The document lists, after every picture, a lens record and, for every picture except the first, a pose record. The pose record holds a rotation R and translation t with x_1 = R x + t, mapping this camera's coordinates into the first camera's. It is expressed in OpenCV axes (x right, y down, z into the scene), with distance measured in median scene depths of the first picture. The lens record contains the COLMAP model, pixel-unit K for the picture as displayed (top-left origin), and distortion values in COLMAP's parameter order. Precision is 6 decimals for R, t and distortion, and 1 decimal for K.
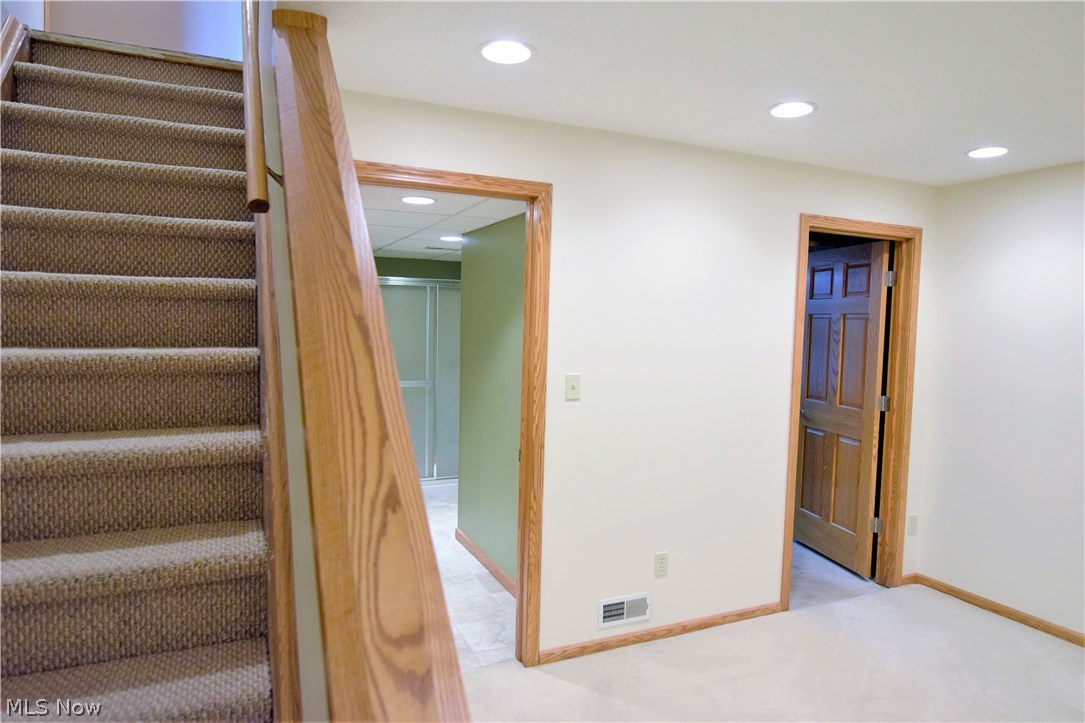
lens RADIAL K [[656.9, 0, 542.5], [0, 656.9, 361.5], [0, 0, 1]] dist [-0.015816, -0.004076]
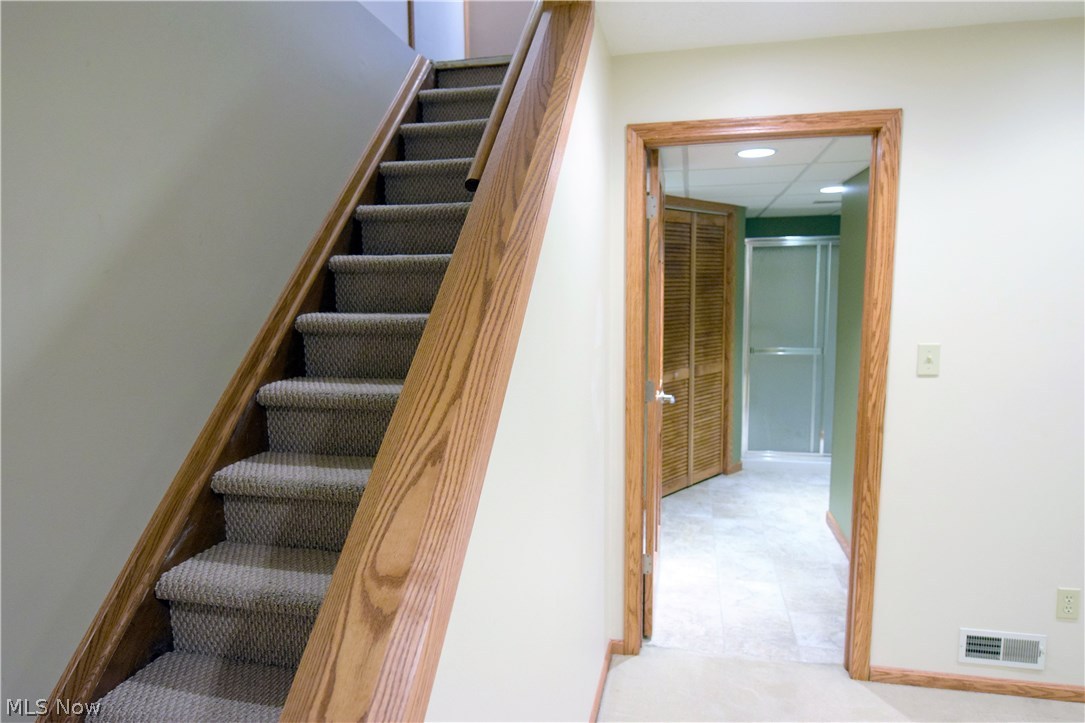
lens RADIAL K [[656.9, 0, 542.5], [0, 656.9, 361.5], [0, 0, 1]] dist [-0.015816, -0.004076]
pose [[0.792559, 0.040275, -0.608464, 0.160000], [-0.008335, 0.998439, 0.055230, 0.000321], [0.609738, -0.038701, 0.791657, 0.077164]]
